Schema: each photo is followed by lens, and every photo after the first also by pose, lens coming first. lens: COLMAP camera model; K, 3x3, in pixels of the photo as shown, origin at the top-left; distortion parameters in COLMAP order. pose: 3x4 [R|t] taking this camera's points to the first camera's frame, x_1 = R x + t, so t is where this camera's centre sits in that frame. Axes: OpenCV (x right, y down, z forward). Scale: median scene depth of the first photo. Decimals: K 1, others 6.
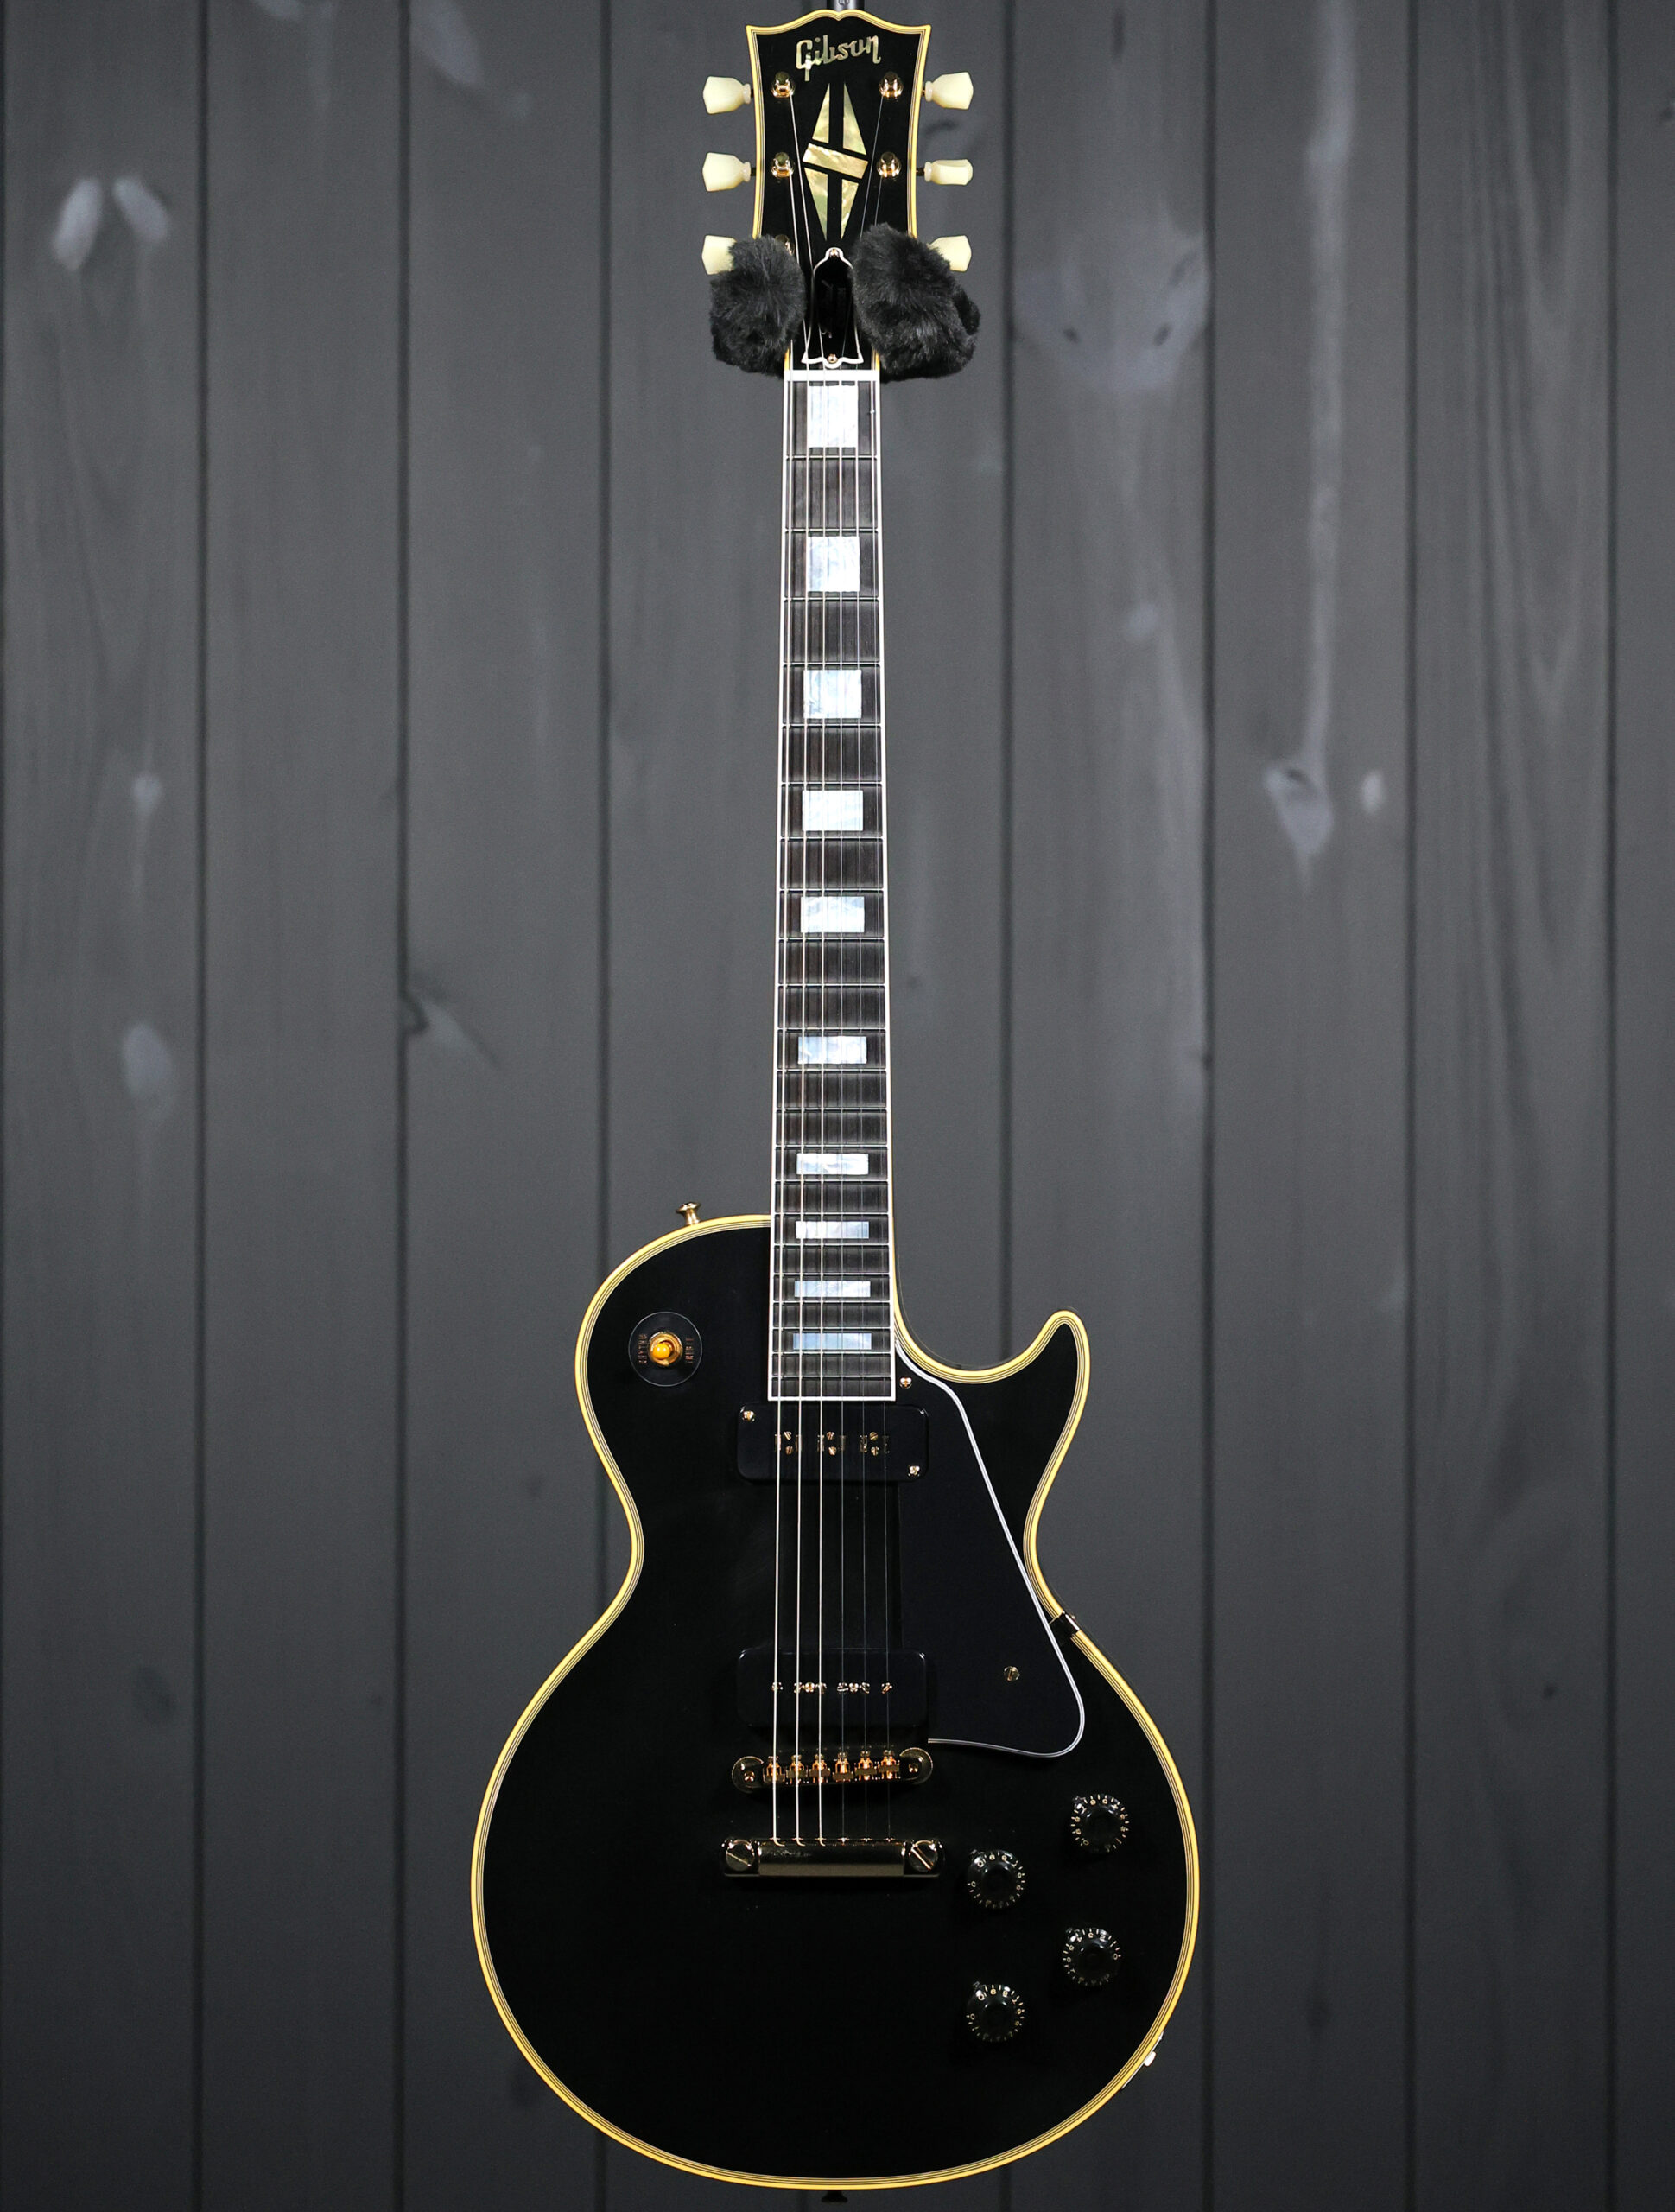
lens RADIAL K [[7145.0, 0, 837.5], [0, 7145.0, 1106.0], [0, 0, 1]] dist [-0.091867, 0.397997]
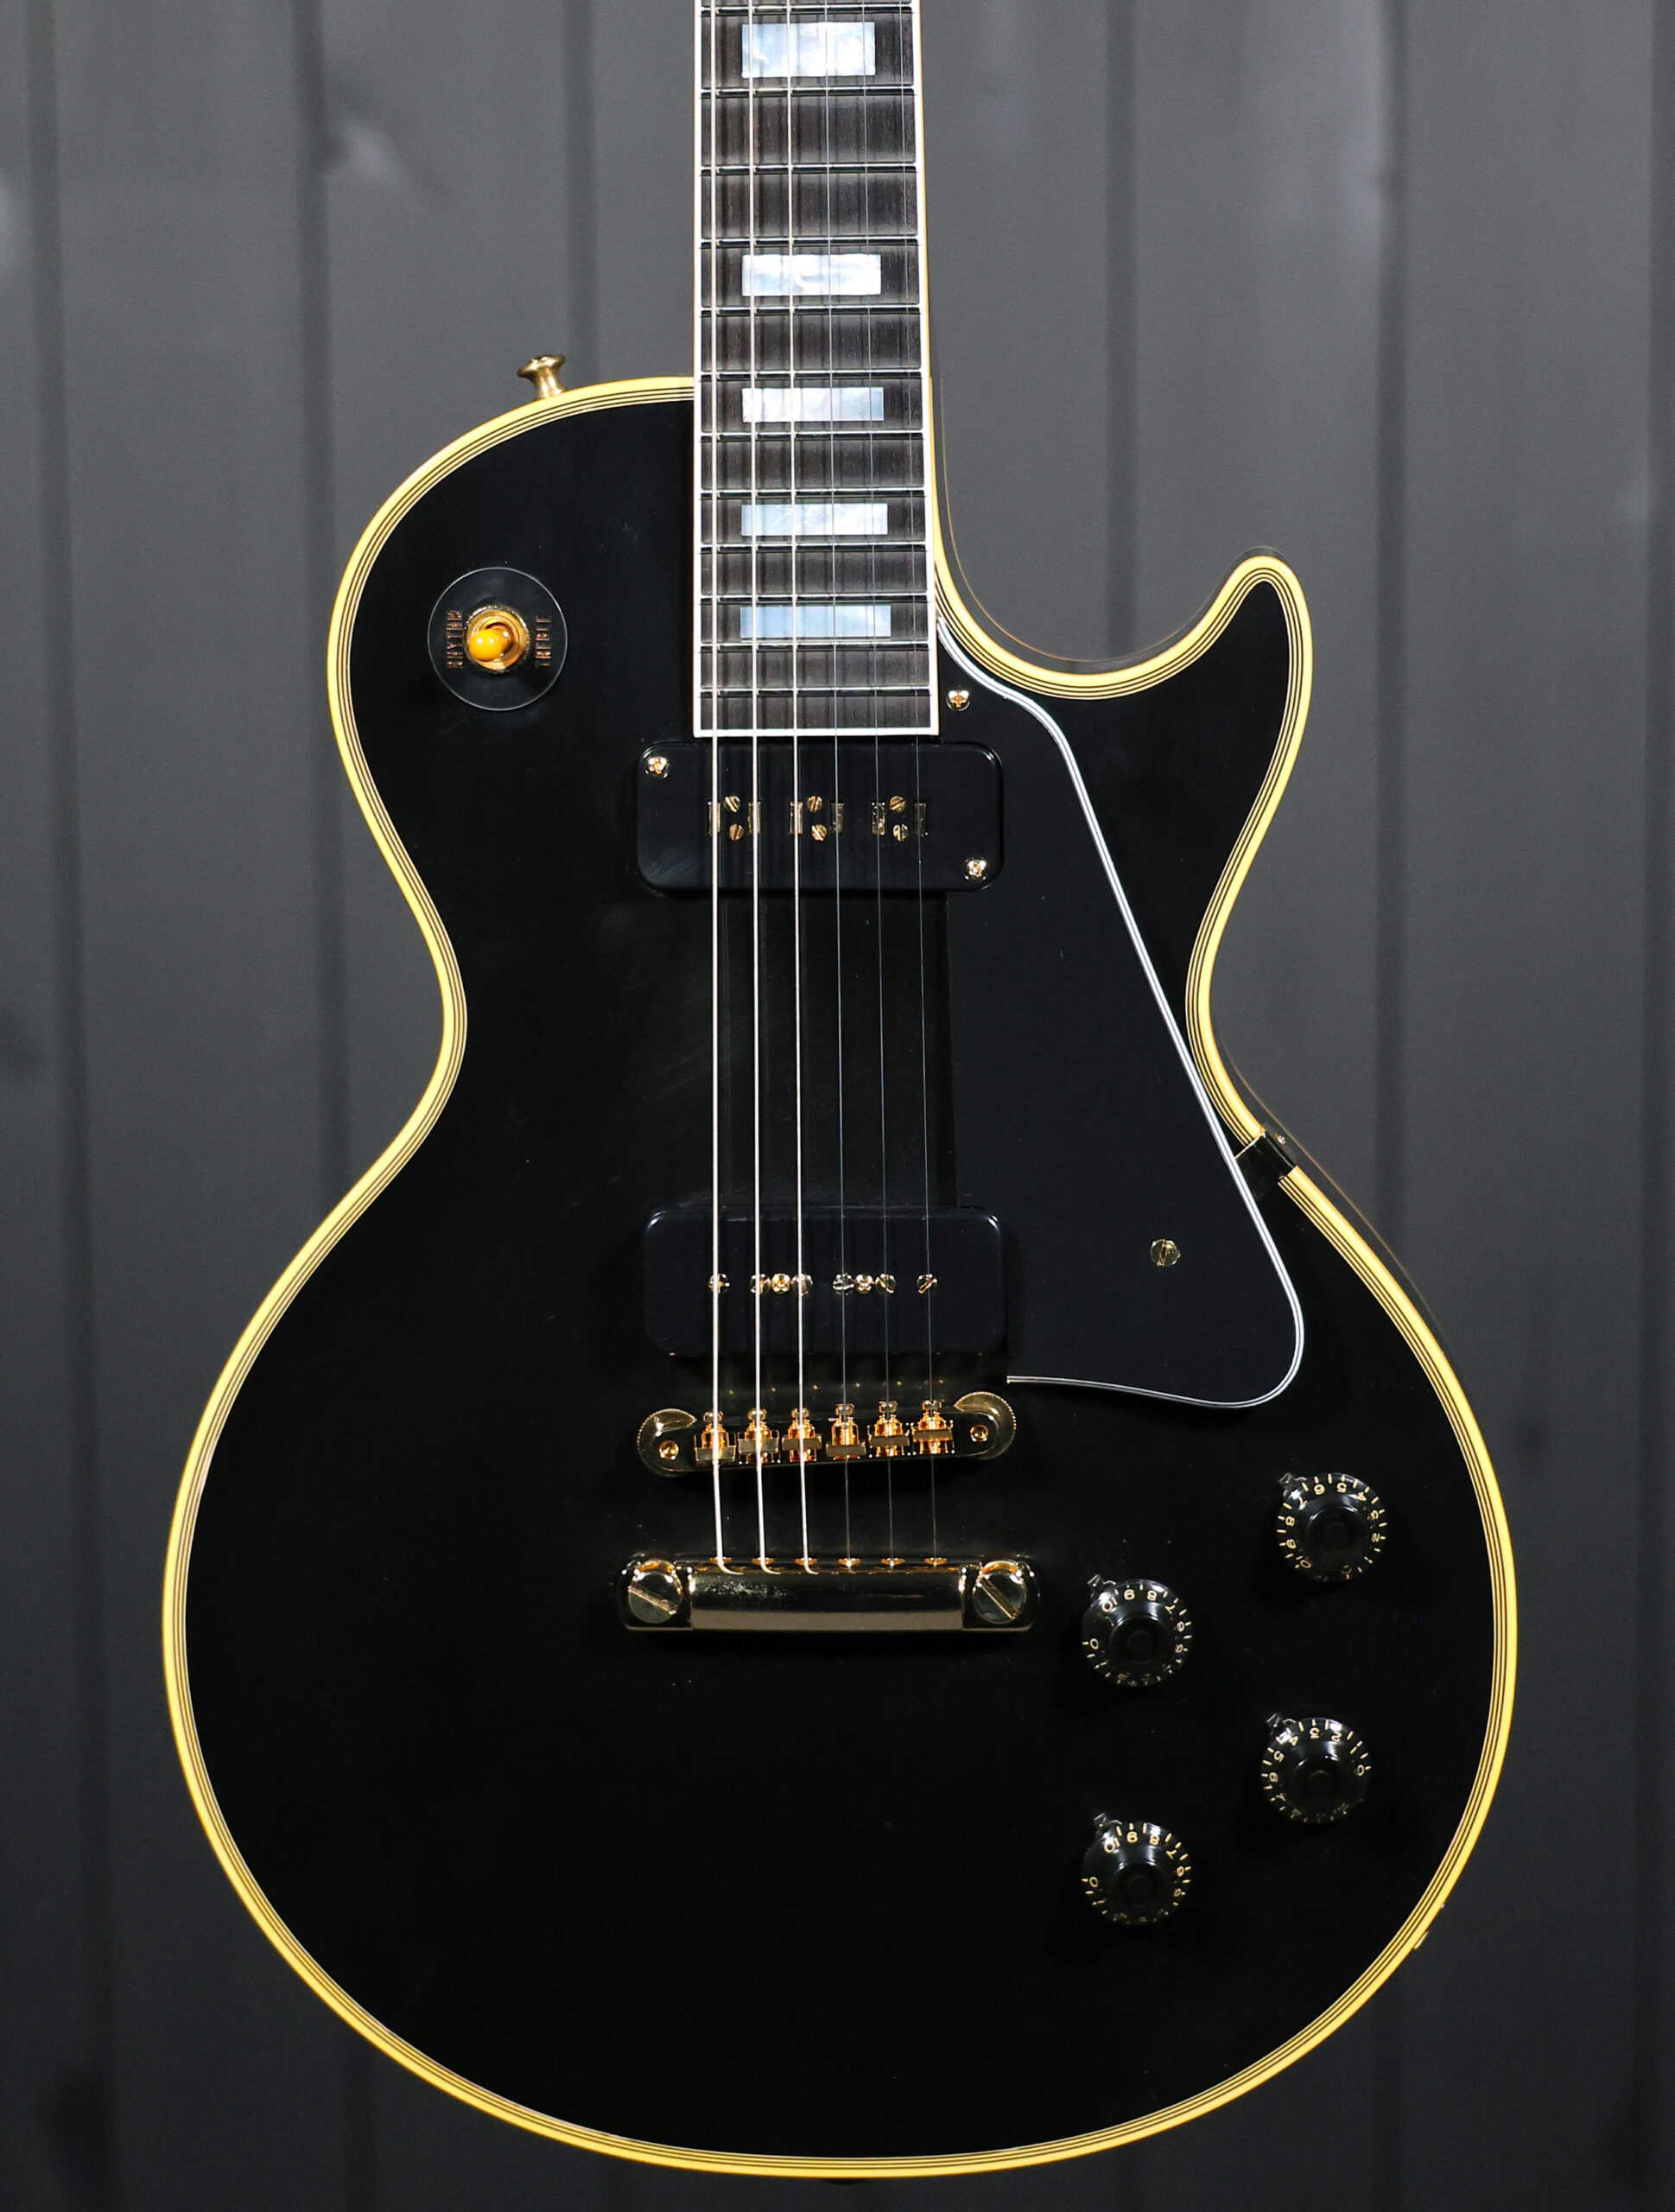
lens RADIAL K [[5396.8, 0, 838.4], [0, 5396.8, 1169.2], [0, 0, 1]] dist [-0.033915, 0.067820]
pose [[0.999800, -0.010307, -0.017131, 0.007220], [0.012845, 0.987769, 0.155392, 0.011425], [0.015320, -0.155581, 0.987704, 0.607465]]
